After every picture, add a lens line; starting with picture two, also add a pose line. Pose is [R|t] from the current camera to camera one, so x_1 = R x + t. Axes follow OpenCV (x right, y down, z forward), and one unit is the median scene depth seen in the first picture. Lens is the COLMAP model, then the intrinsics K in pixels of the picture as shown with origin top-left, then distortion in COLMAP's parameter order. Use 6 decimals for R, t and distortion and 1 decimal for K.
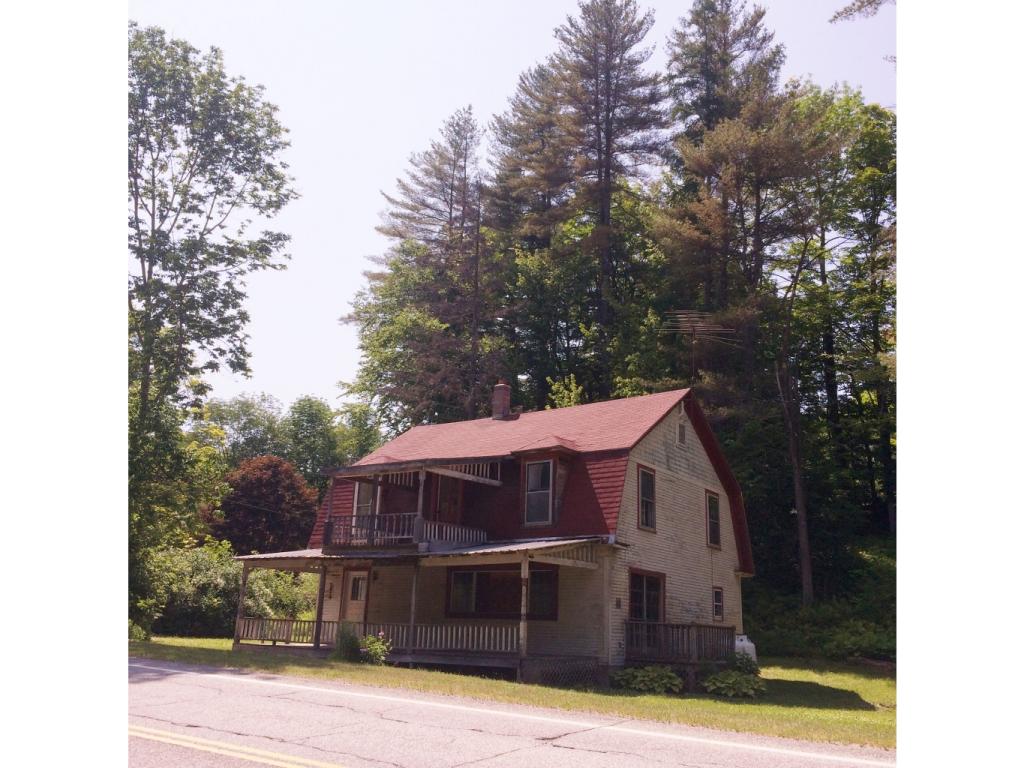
lens RADIAL K [[861.6, 0, 489.2], [0, 861.6, 386.3], [0, 0, 1]] dist [0.033140, -0.000687]
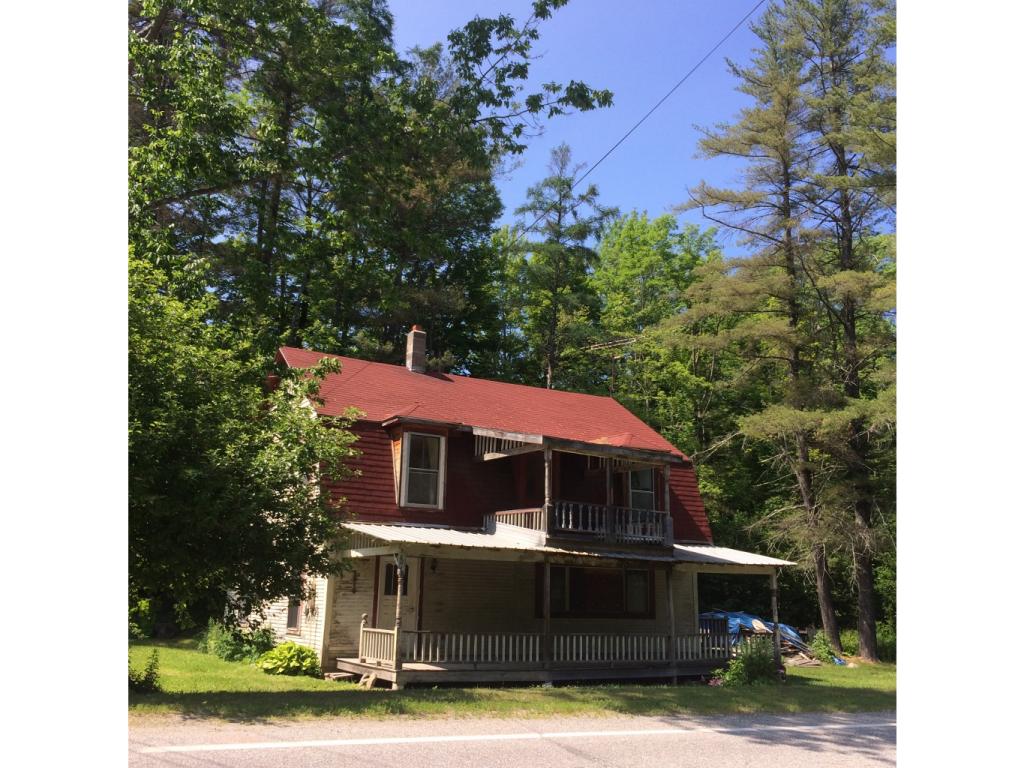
lens RADIAL K [[861.6, 0, 489.2], [0, 861.6, 386.3], [0, 0, 1]] dist [0.033140, -0.000687]
pose [[0.427988, 0.186966, 0.884234, -0.935174], [-0.256660, 0.963232, -0.079441, 0.131479], [-0.866575, -0.192947, 0.460239, 0.723787]]
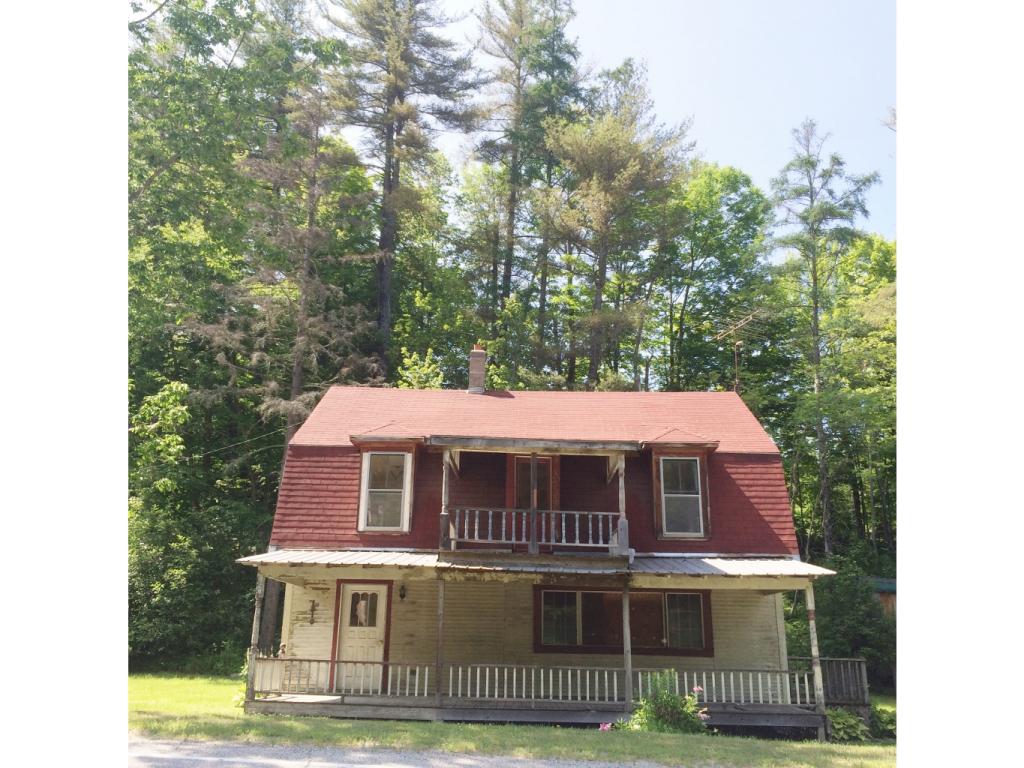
lens RADIAL K [[861.6, 0, 489.2], [0, 861.6, 386.3], [0, 0, 1]] dist [0.033140, -0.000687]
pose [[0.829835, 0.146626, 0.538399, -0.546077], [-0.145678, 0.988325, -0.044623, 0.084796], [-0.538657, -0.041403, 0.841507, 0.426820]]
